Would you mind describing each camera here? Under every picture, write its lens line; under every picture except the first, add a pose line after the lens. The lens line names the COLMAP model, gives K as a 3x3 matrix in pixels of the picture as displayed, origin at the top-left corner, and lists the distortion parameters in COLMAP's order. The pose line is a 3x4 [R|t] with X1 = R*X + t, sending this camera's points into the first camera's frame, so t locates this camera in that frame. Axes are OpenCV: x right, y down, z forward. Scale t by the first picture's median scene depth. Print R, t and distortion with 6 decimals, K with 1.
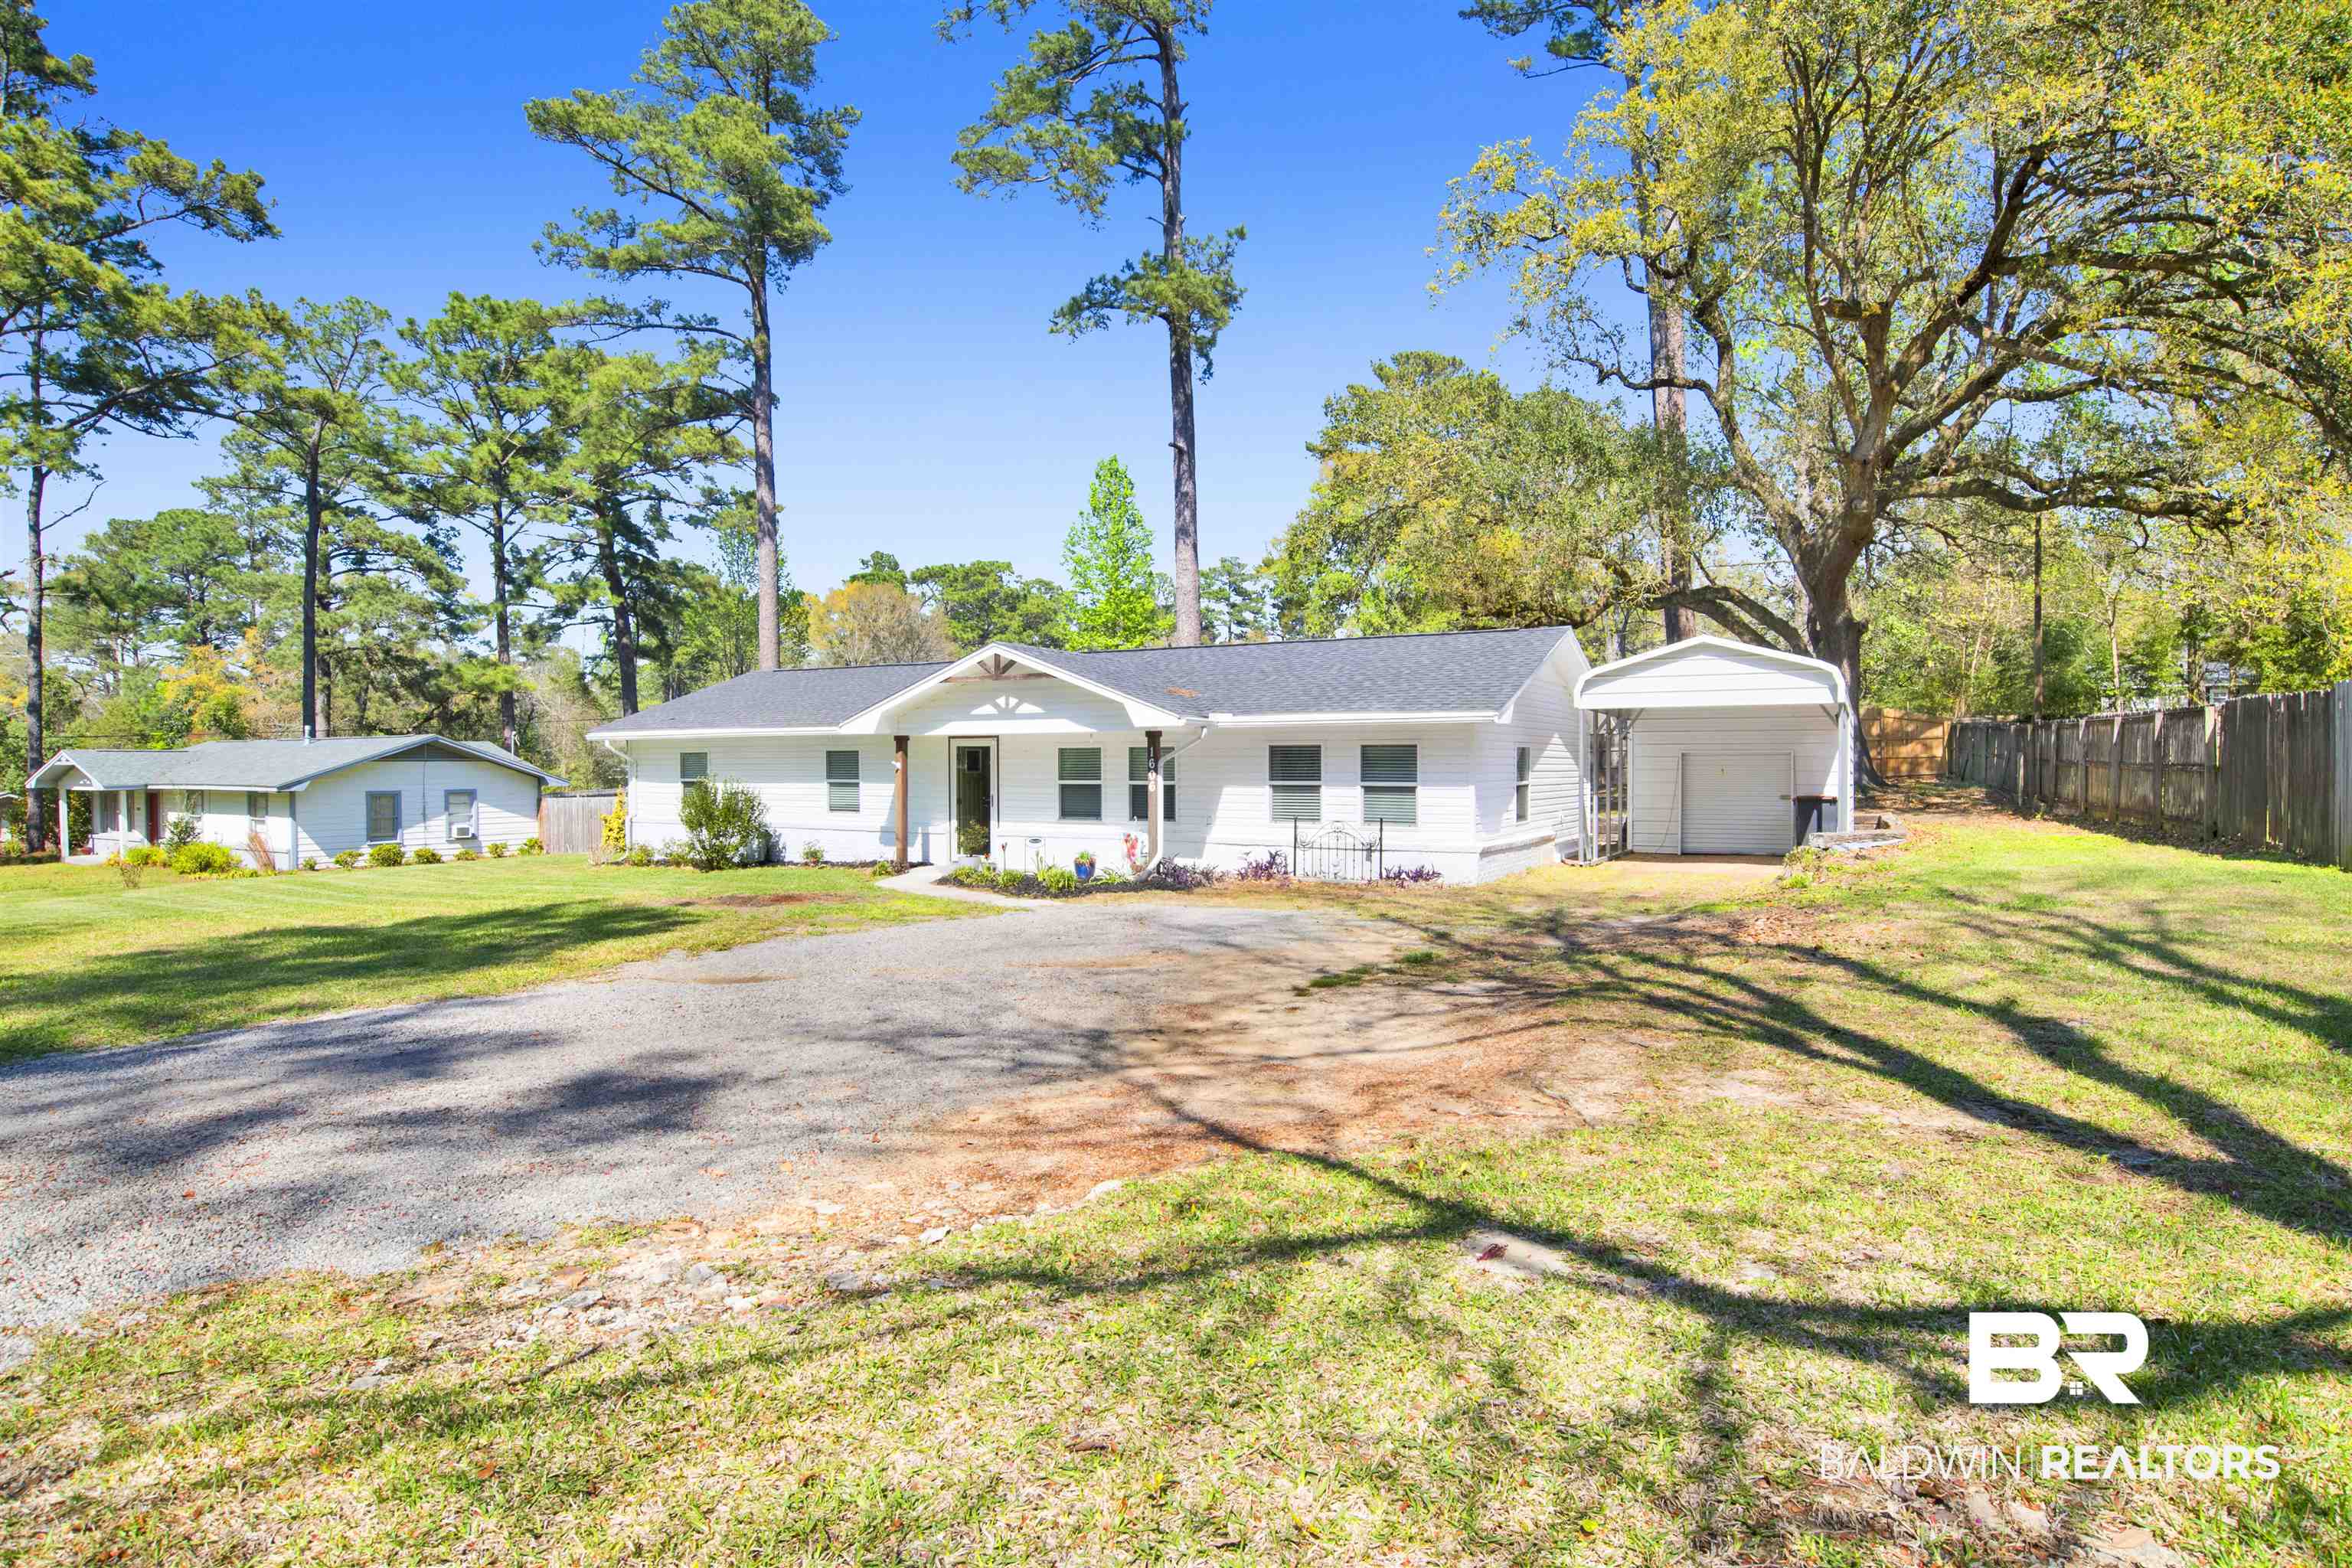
lens RADIAL K [[1240.2, 0, 1183.1], [0, 1240.2, 786.7], [0, 0, 1]] dist [-0.065492, 0.018498]
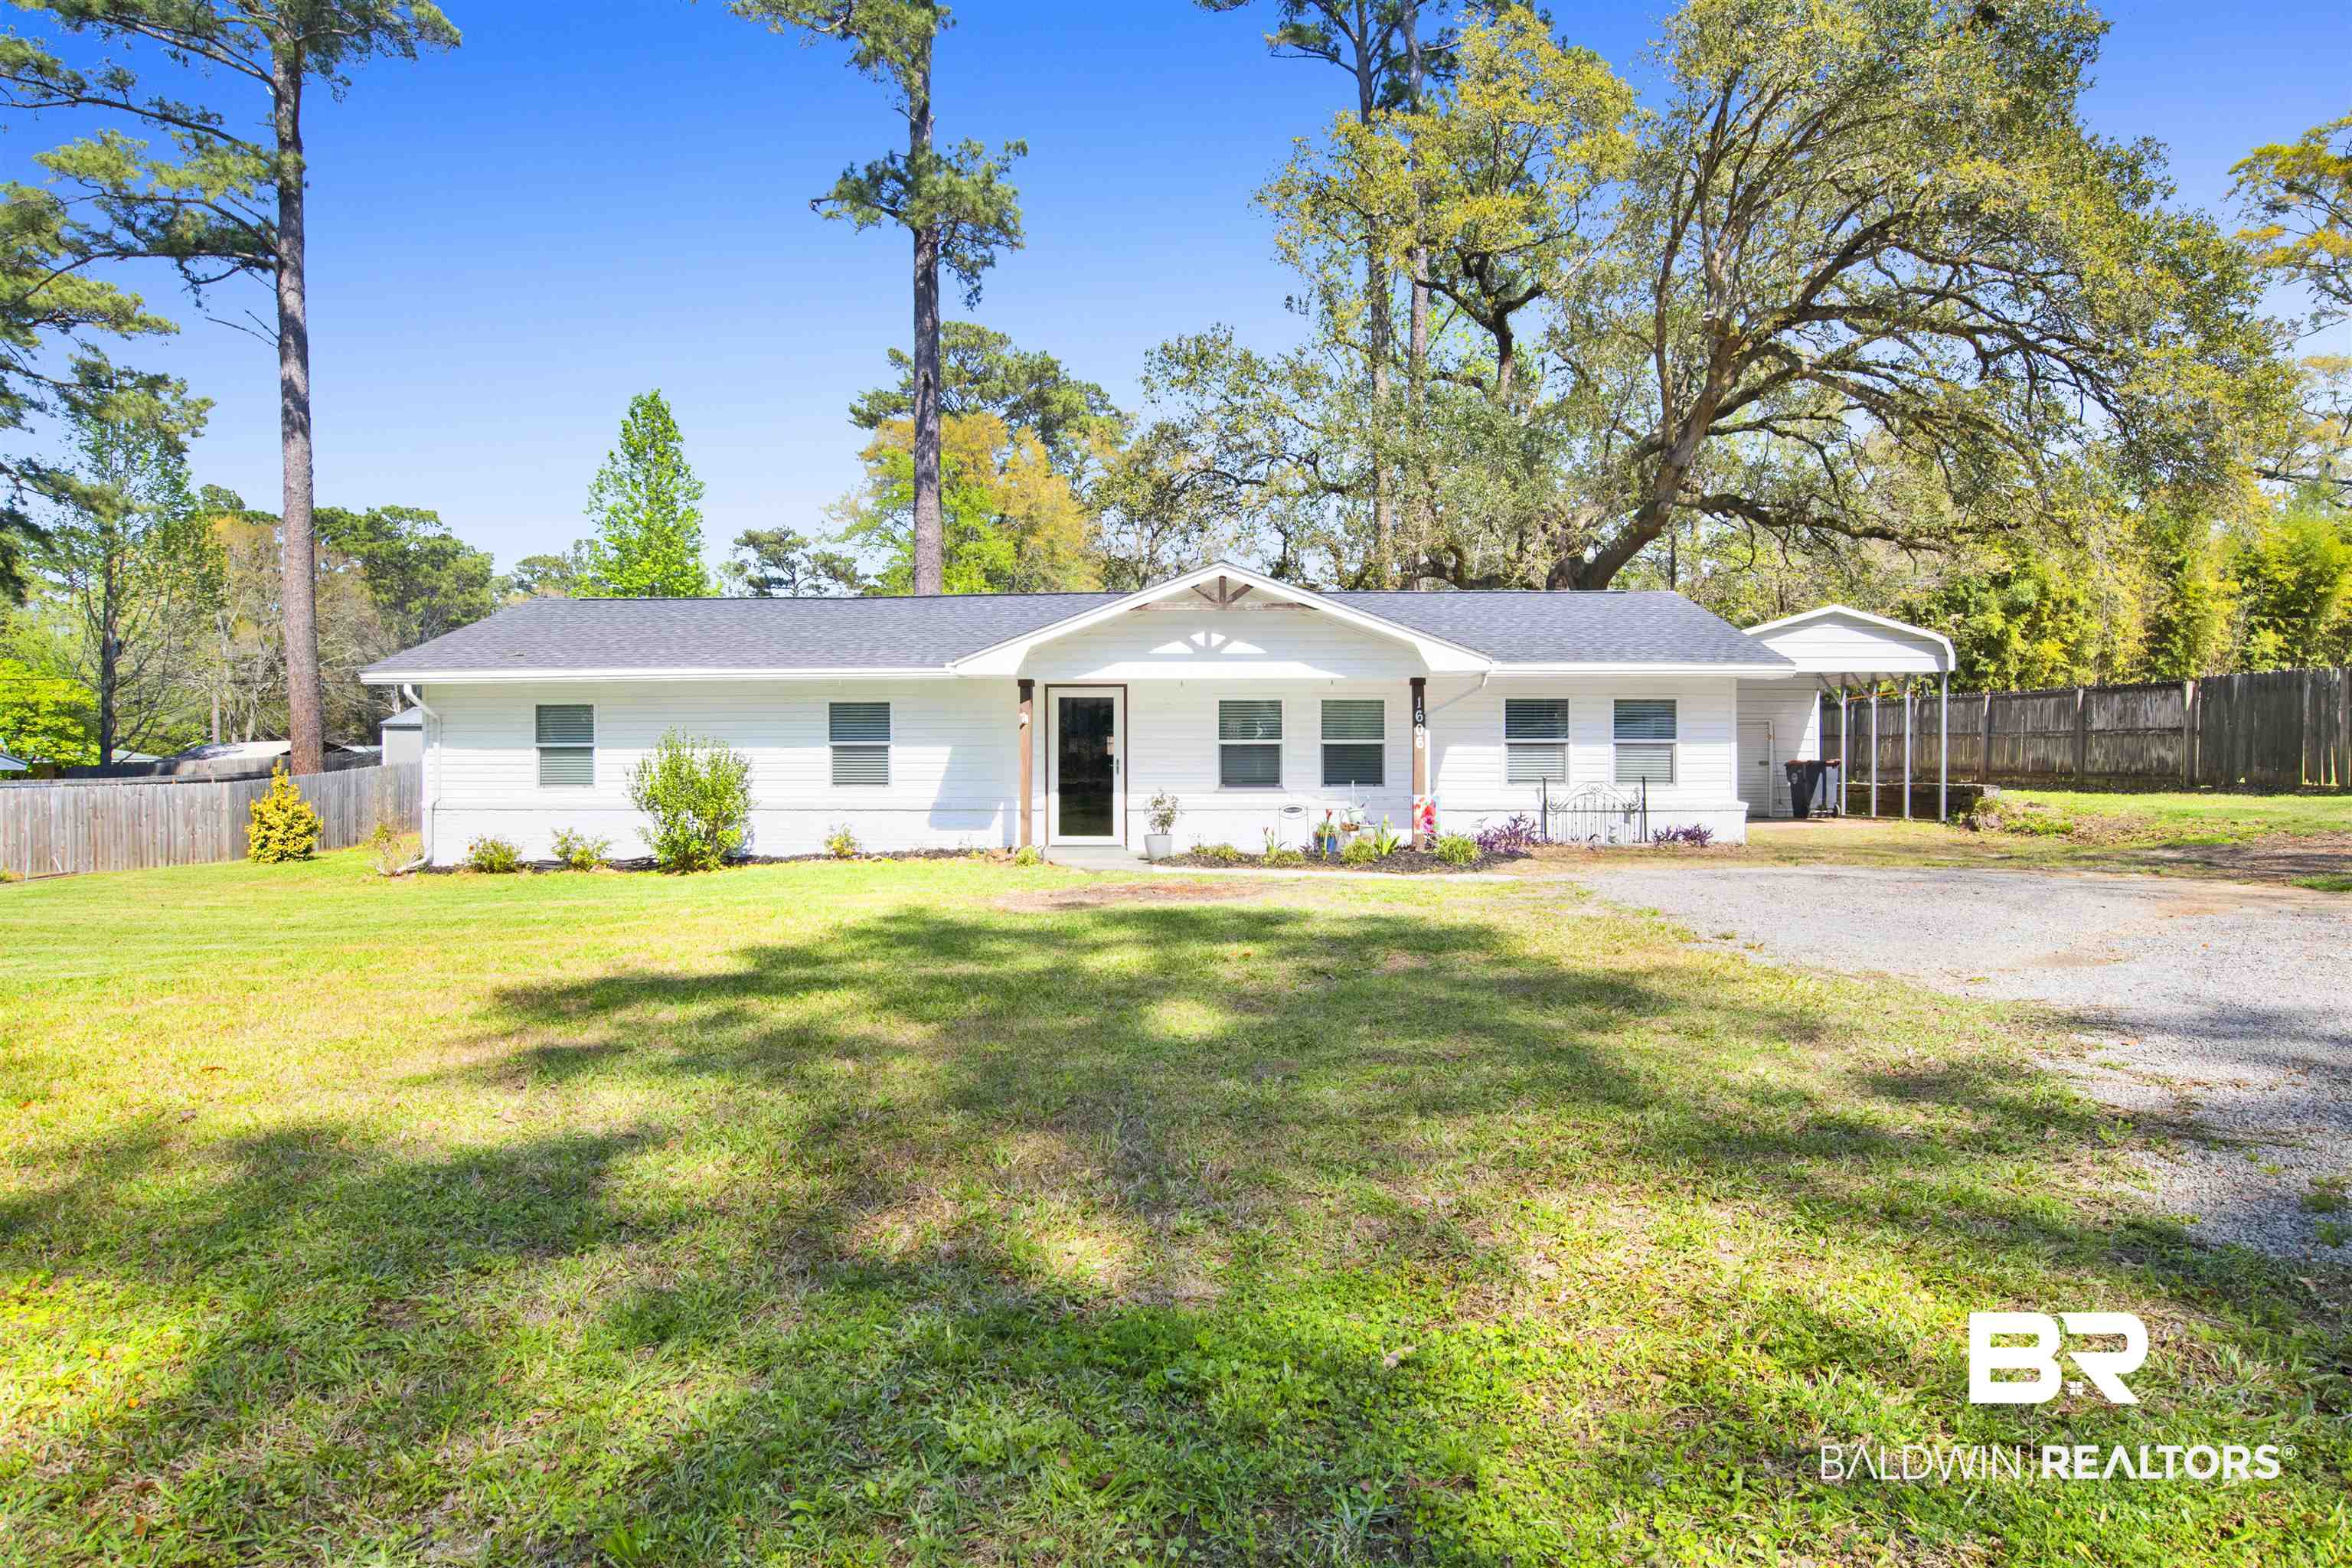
lens RADIAL K [[1240.2, 0, 1170.8], [0, 1240.2, 781.8], [0, 0, 1]] dist [-0.065492, 0.018498]
pose [[0.881842, -0.008941, 0.471459, -0.517856], [0.009263, 0.999956, 0.001638, 0.021107], [-0.471453, 0.002923, 0.881886, 0.297939]]
